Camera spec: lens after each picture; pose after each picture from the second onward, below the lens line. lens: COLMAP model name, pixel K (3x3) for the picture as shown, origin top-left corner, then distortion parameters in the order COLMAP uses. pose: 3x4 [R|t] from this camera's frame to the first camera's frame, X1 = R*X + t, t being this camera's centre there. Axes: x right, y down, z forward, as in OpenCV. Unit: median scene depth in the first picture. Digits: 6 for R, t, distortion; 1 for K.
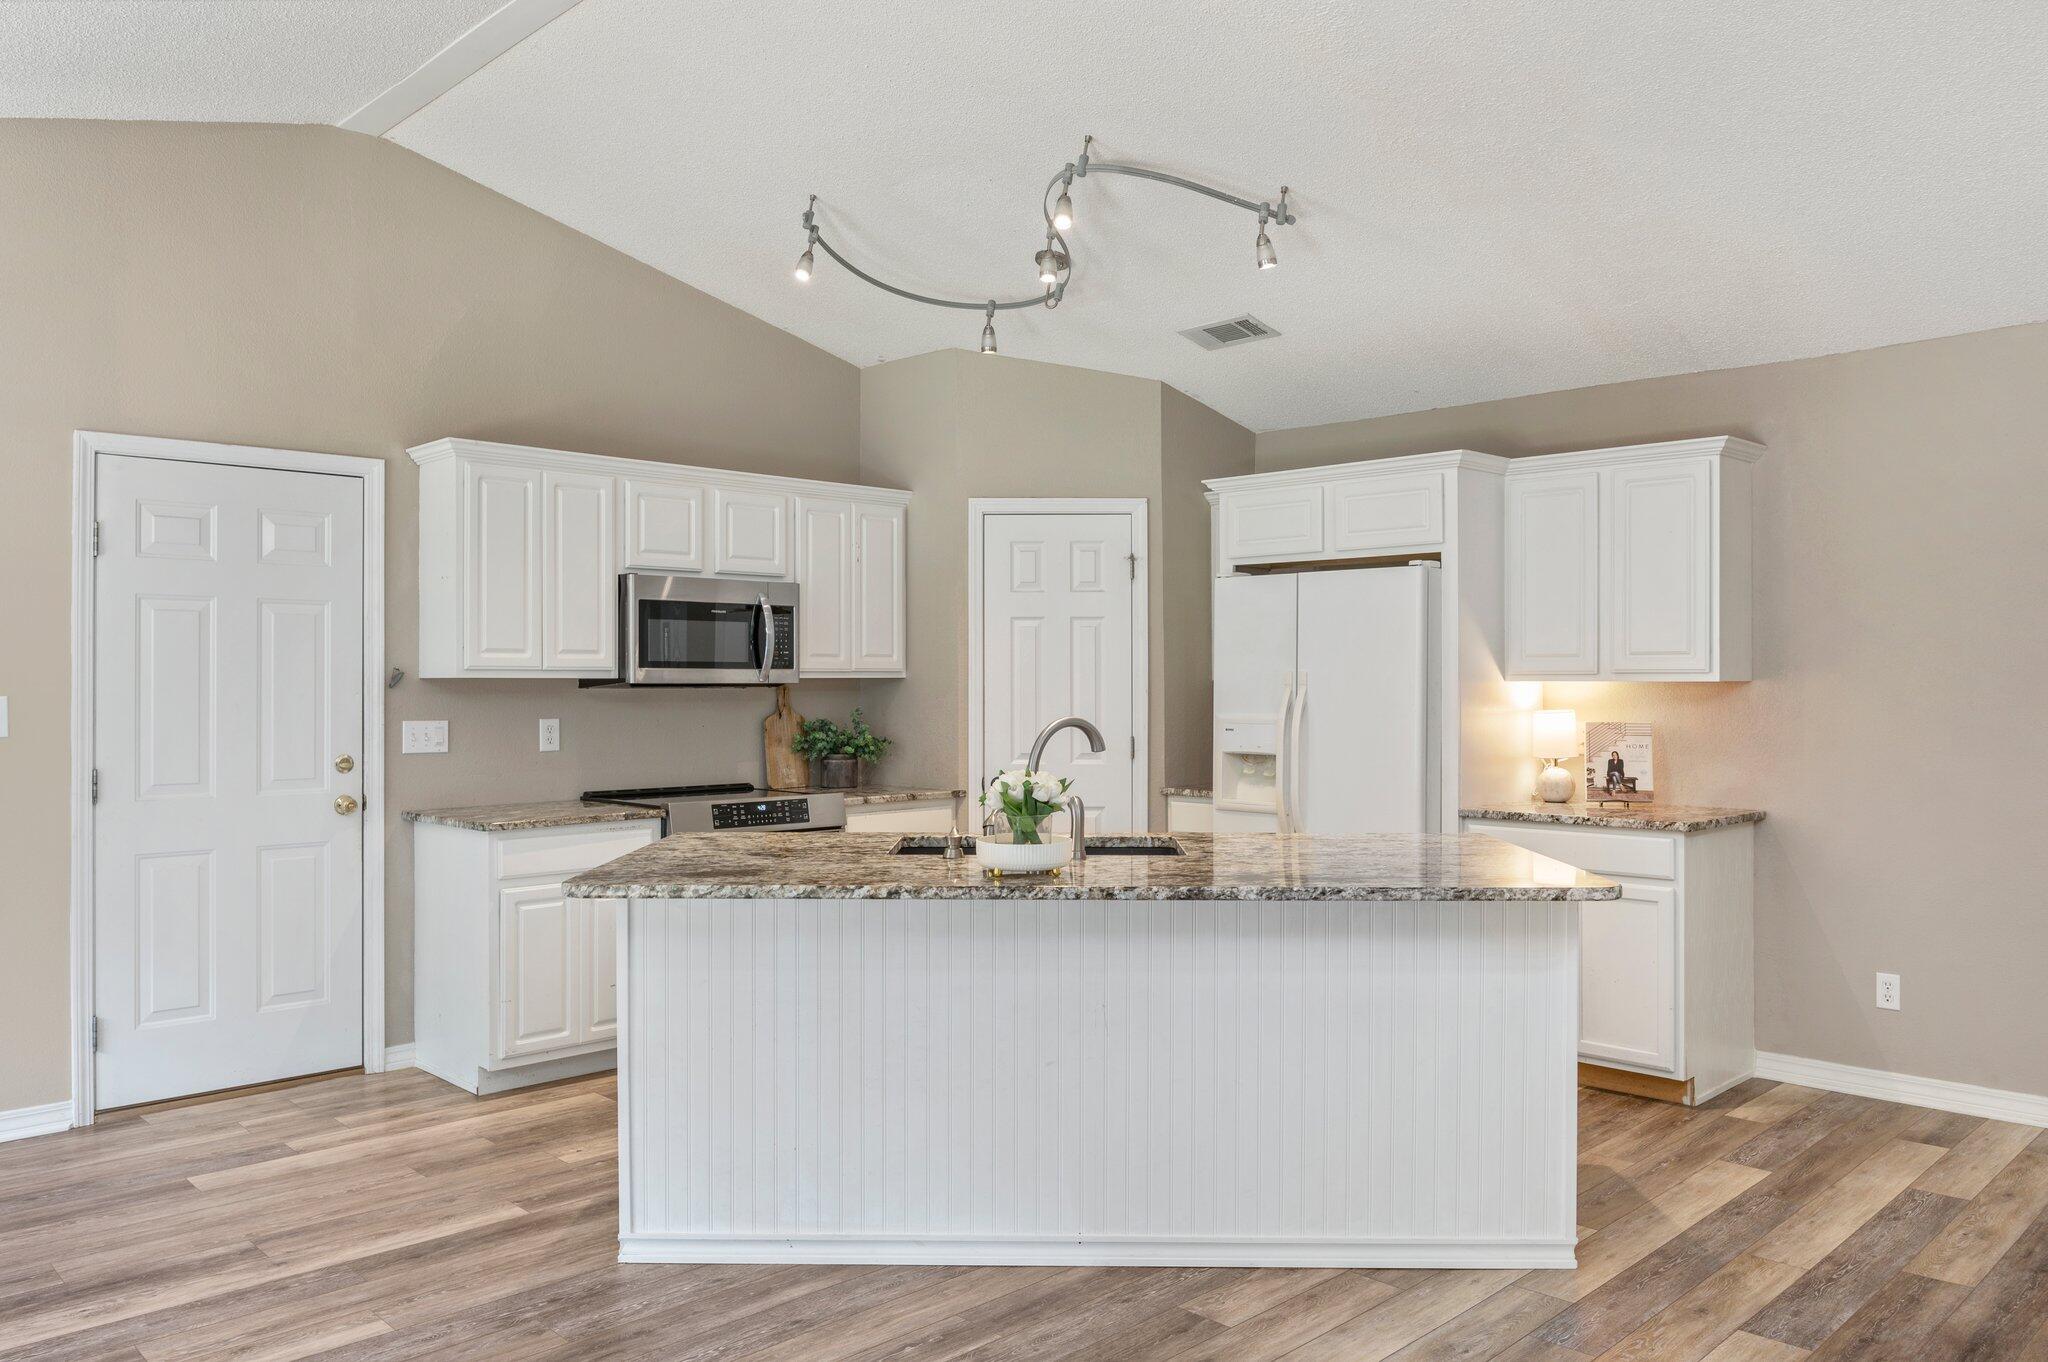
lens RADIAL K [[1493.5, 0, 1024.0], [0, 1493.5, 681.0], [0, 0, 1]] dist [-0.009310, -0.001127]
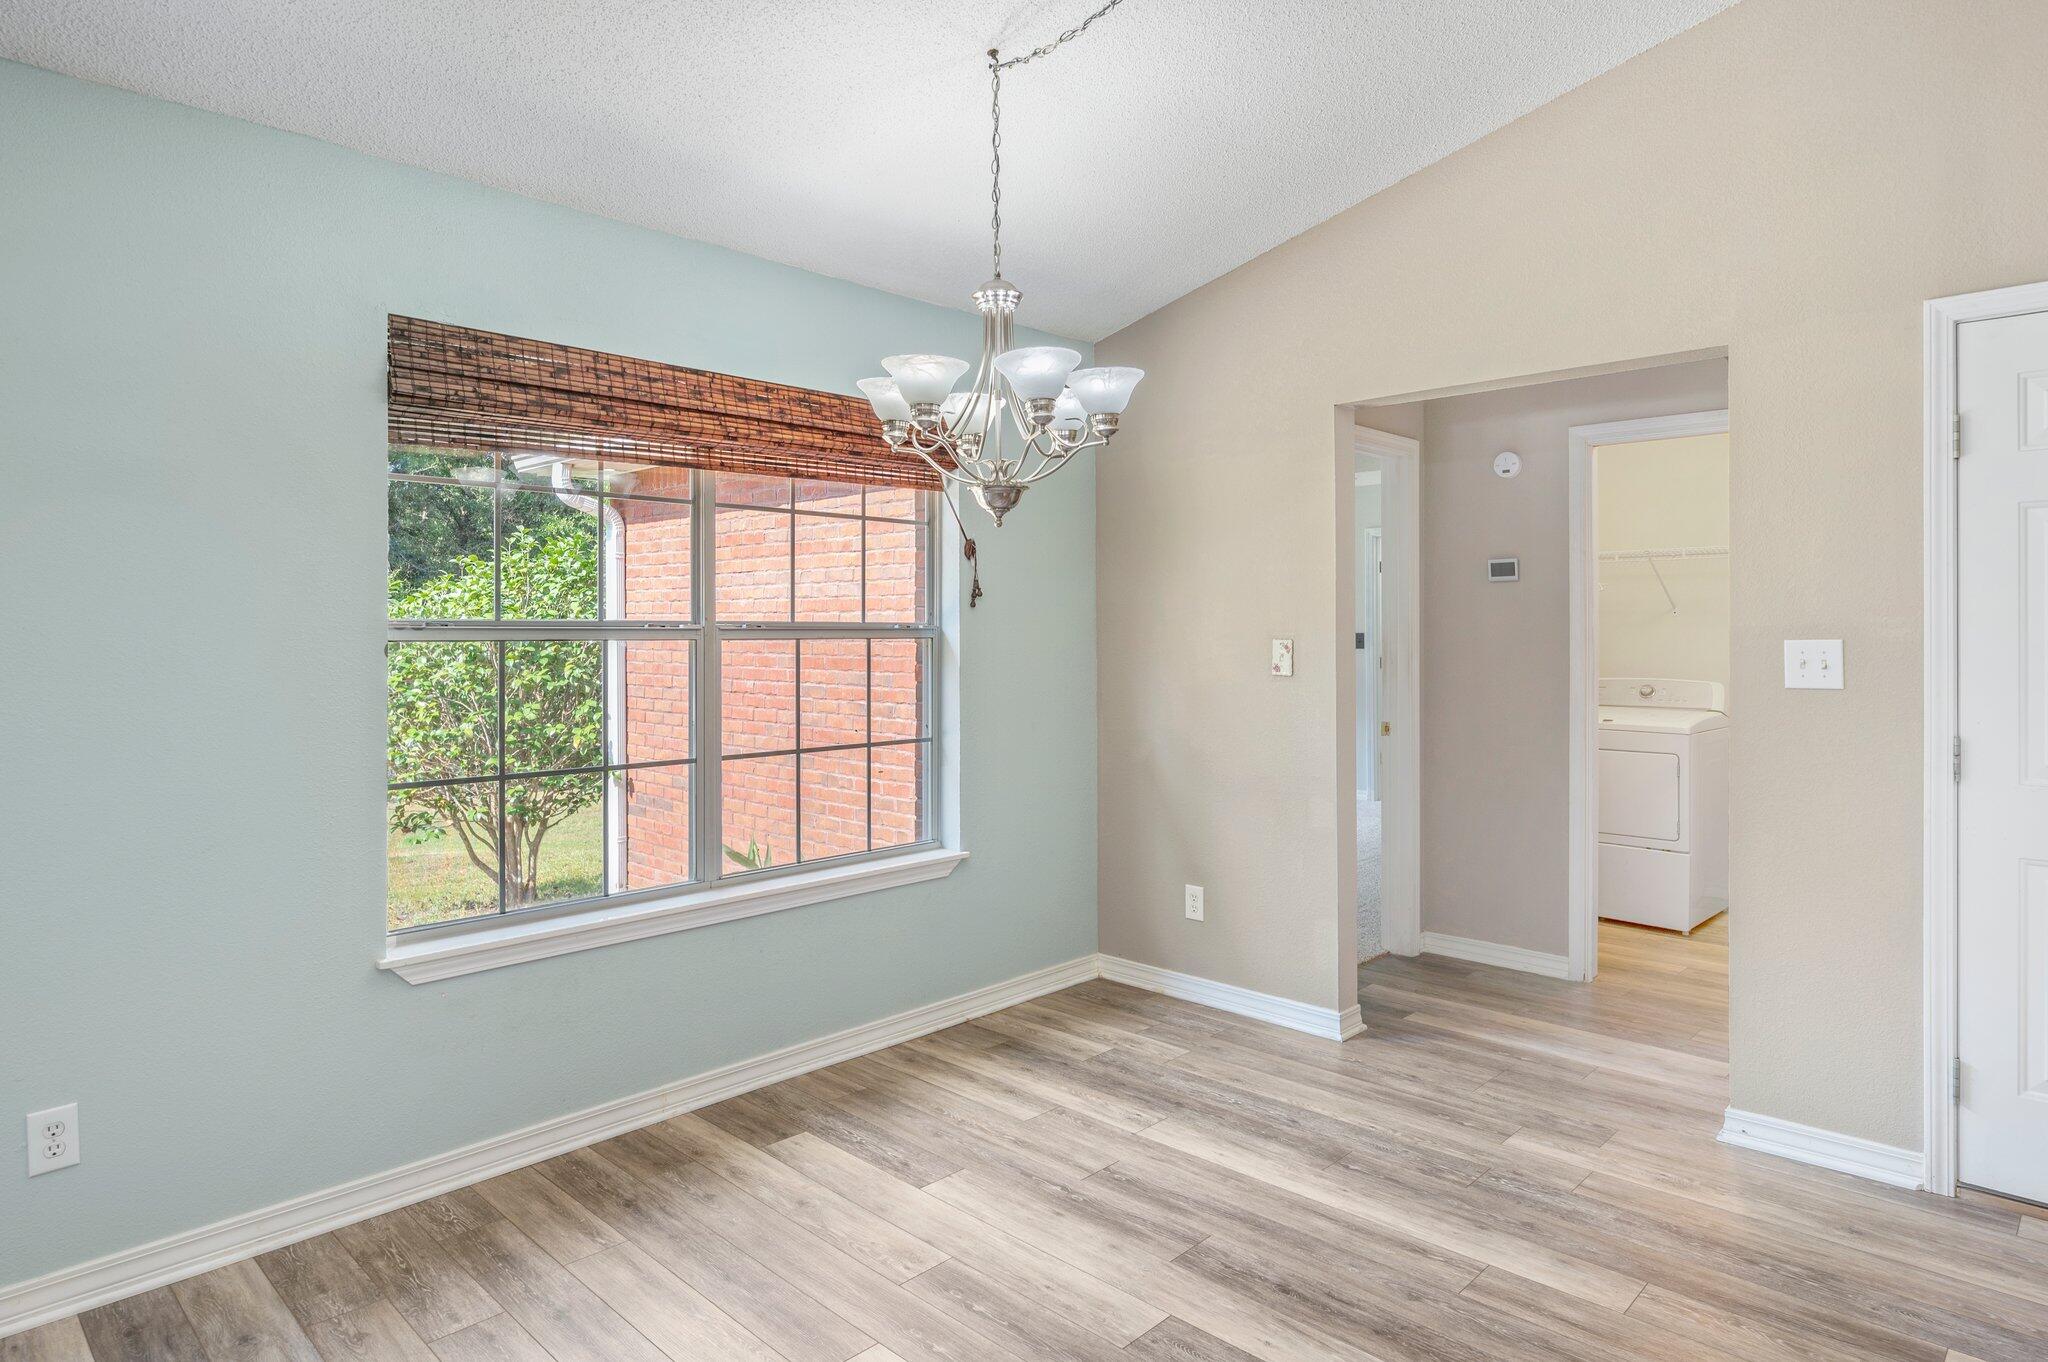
lens RADIAL K [[1168.6, 0, 1035.9], [0, 1168.6, 627.2], [0, 0, 1]] dist [-0.005939, -0.001701]
pose [[0.027812, 0.000009, -0.999613, -0.032282], [0.002597, 0.999997, 0.000081, 0.001562], [0.999610, -0.002598, 0.027812, 0.423897]]
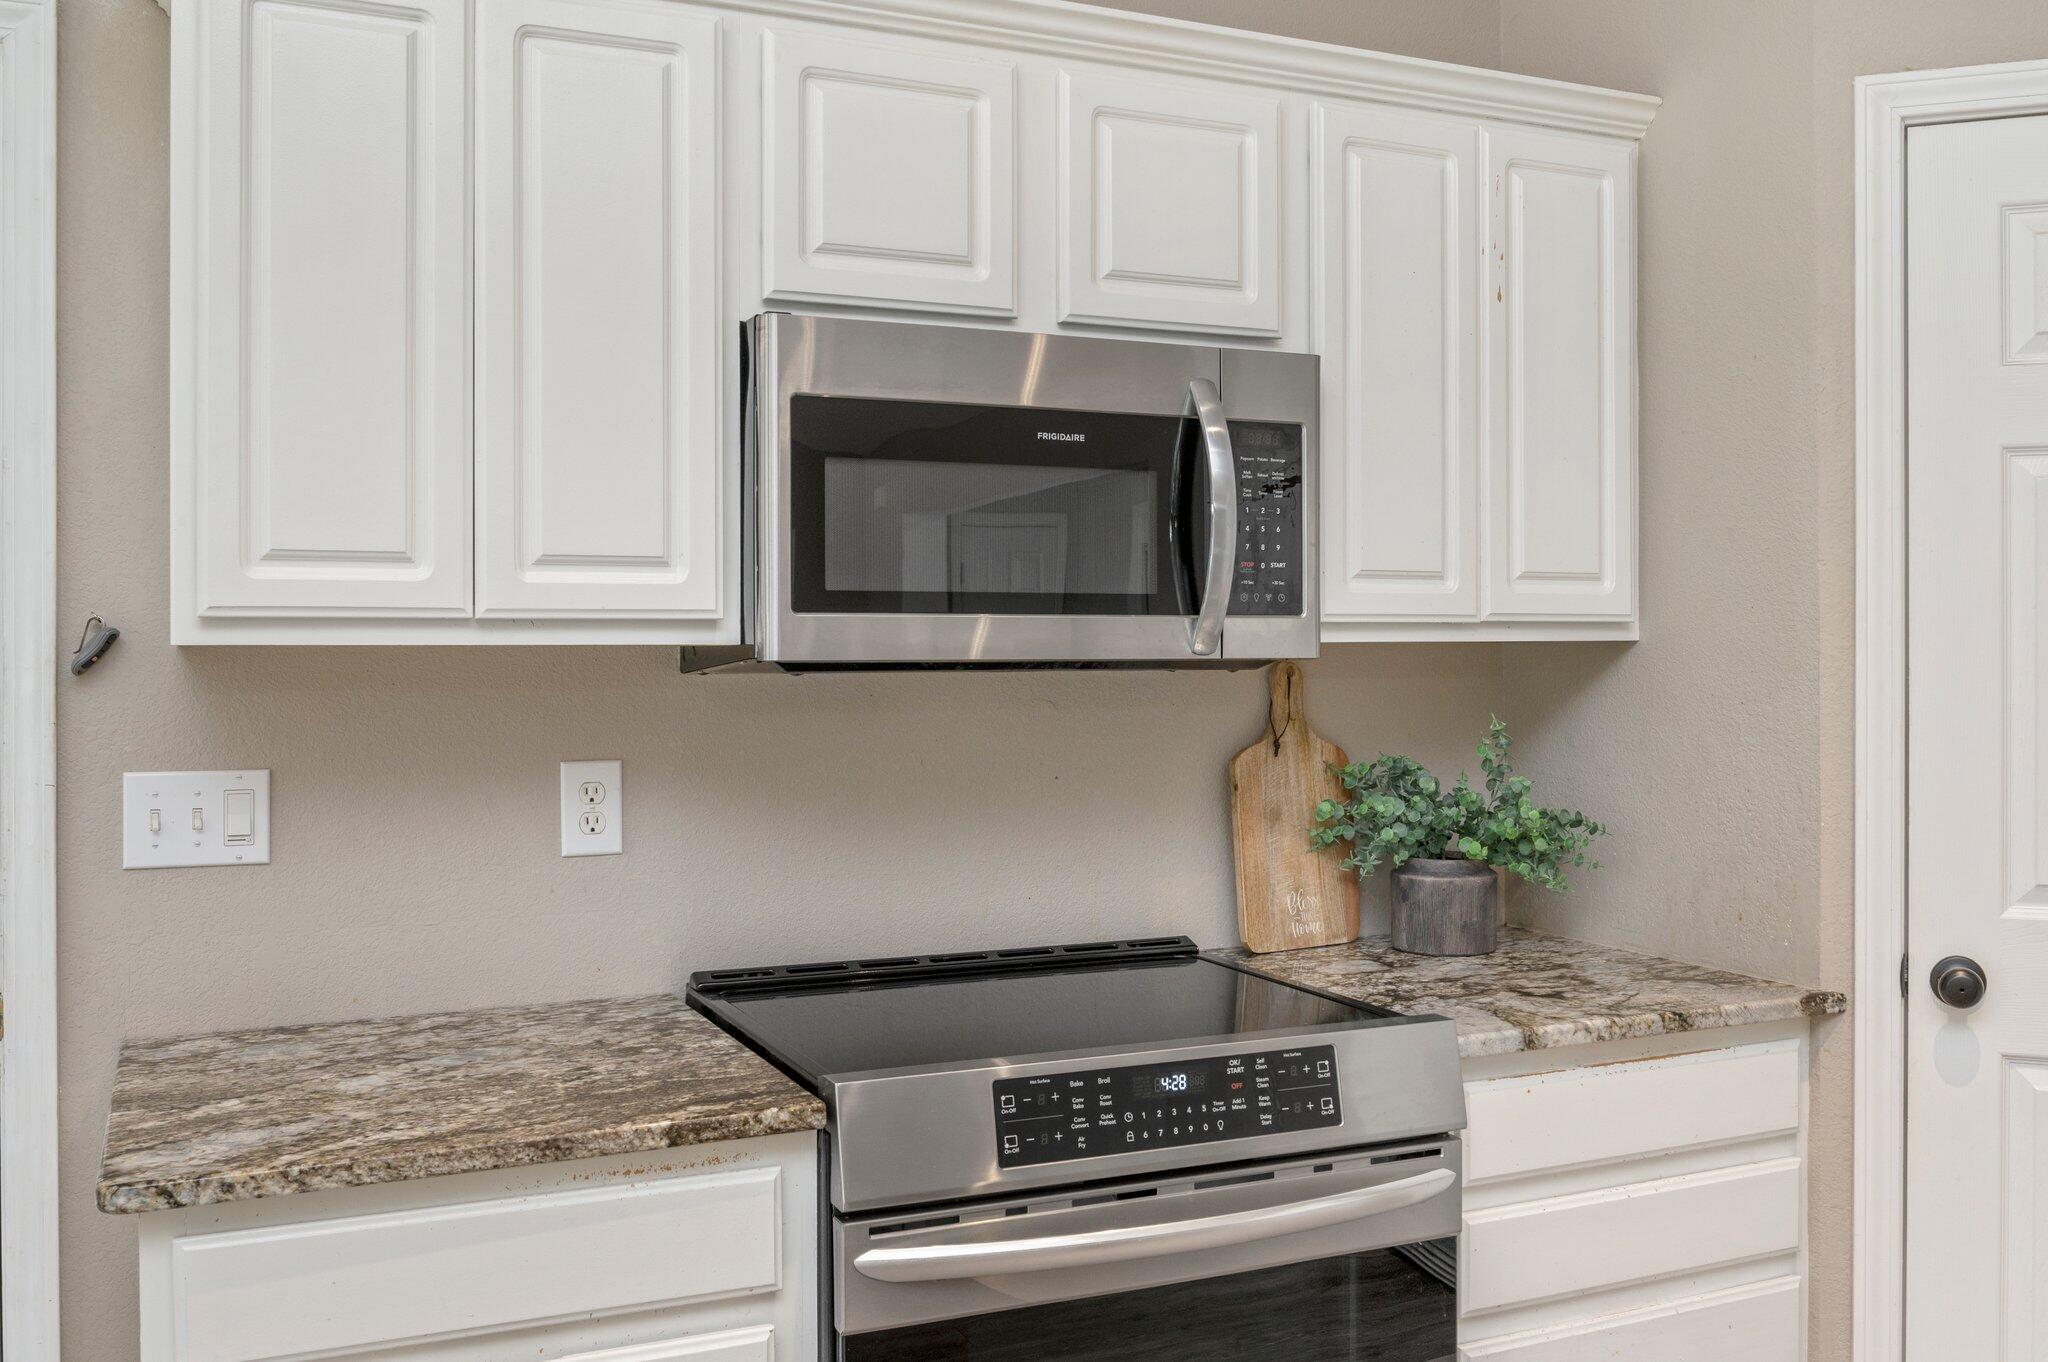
lens RADIAL K [[1791.8, 0, 1024.8], [0, 1791.8, 646.6], [0, 0, 1]] dist [-0.014435, -0.004218]
pose [[0.937246, 0.000206, -0.348668, -0.080459], [0.001172, 0.999992, 0.003741, -0.002963], [0.348666, -0.003914, 0.937239, 0.663095]]
